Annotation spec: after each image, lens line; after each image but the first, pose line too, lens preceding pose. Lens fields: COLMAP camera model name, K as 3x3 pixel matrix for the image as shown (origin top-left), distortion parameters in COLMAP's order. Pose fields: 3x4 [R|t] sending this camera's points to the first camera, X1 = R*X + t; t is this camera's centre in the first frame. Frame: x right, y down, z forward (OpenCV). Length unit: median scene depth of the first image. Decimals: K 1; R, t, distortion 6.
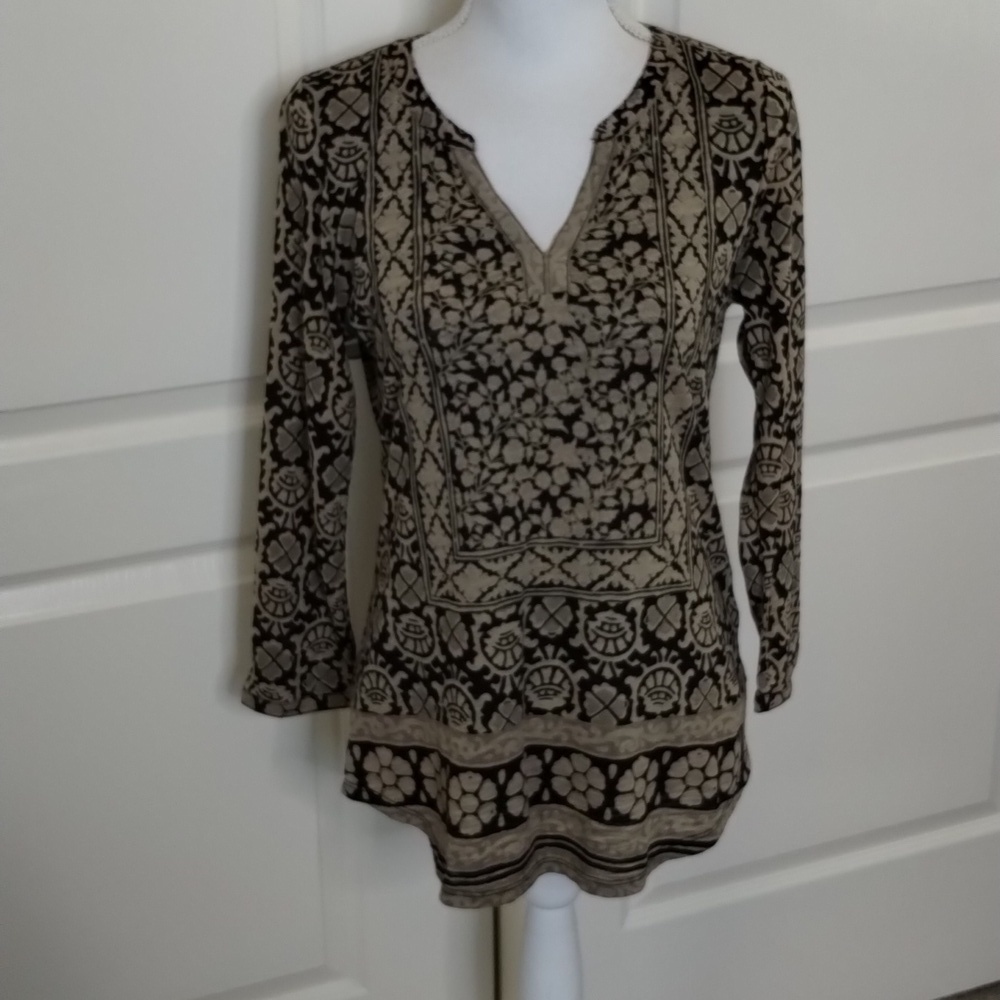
lens RADIAL K [[1826.0, 0, 497.0], [0, 1826.0, 526.6], [0, 0, 1]] dist [0.105950, 0.000000]
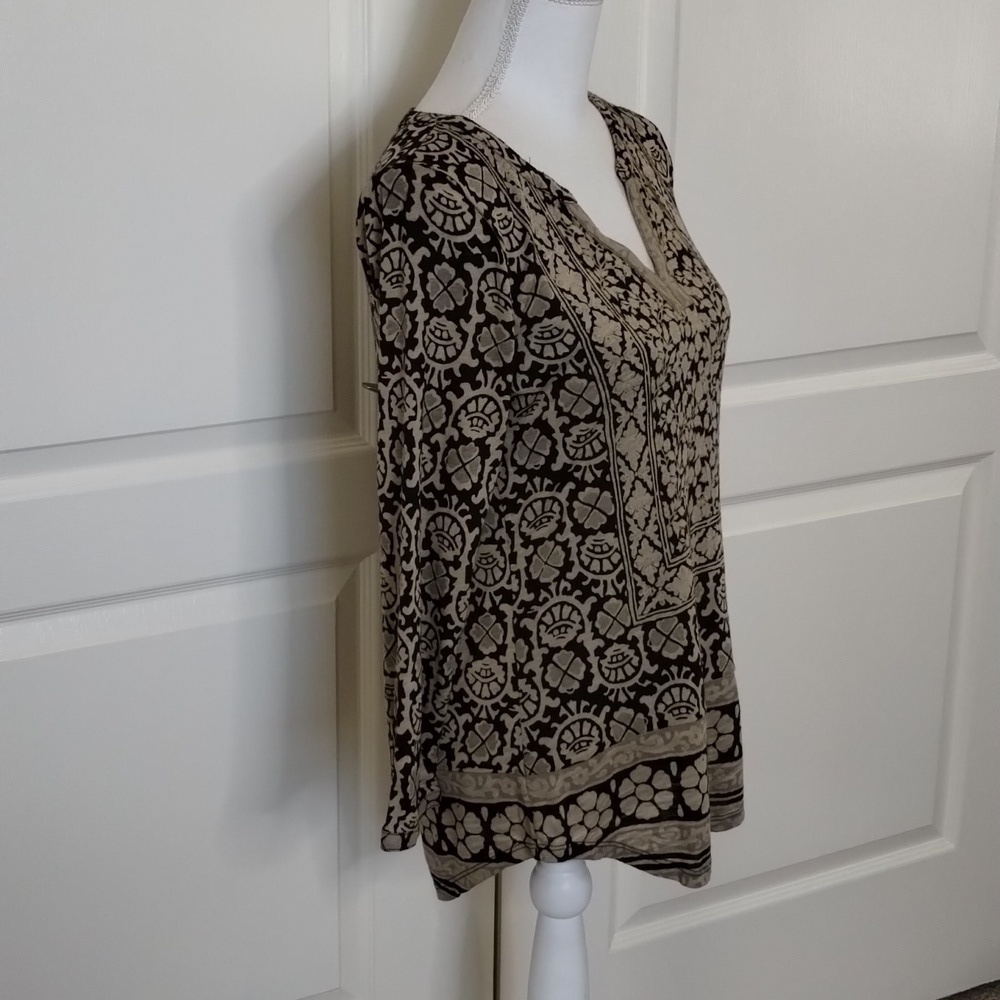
lens RADIAL K [[1826.0, 0, 497.3], [0, 1826.0, 497.9], [0, 0, 1]] dist [0.105950, 0.000000]
pose [[0.460012, -0.267864, 0.846545, -0.982659], [0.334441, 0.935464, 0.114265, -0.180076], [-0.822519, 0.230556, 0.519909, 0.516164]]
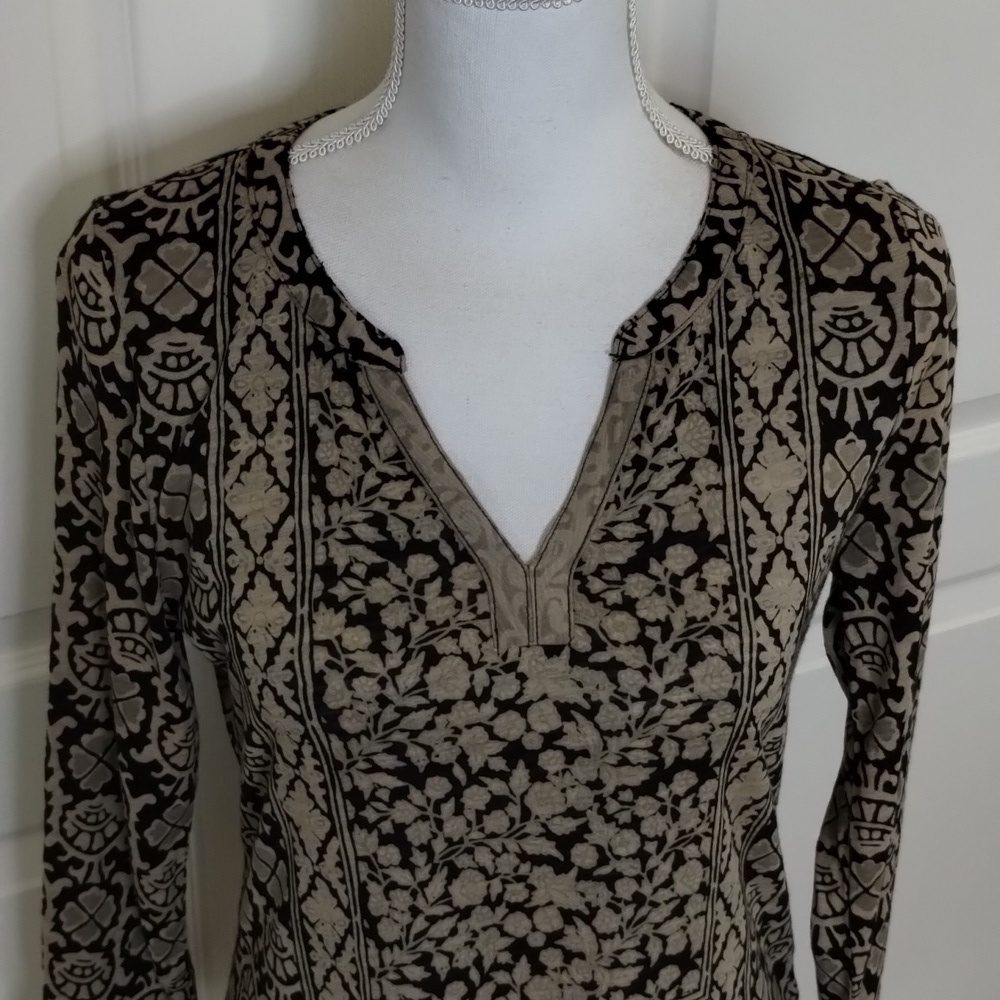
lens RADIAL K [[1826.0, 0, 481.3], [0, 1826.0, 520.8], [0, 0, 1]] dist [0.105950, 0.000000]
pose [[0.998213, -0.000386, 0.059762, -0.021582], [-0.007936, 0.990268, 0.138950, -0.235996], [-0.059234, -0.139176, 0.988494, 0.433469]]
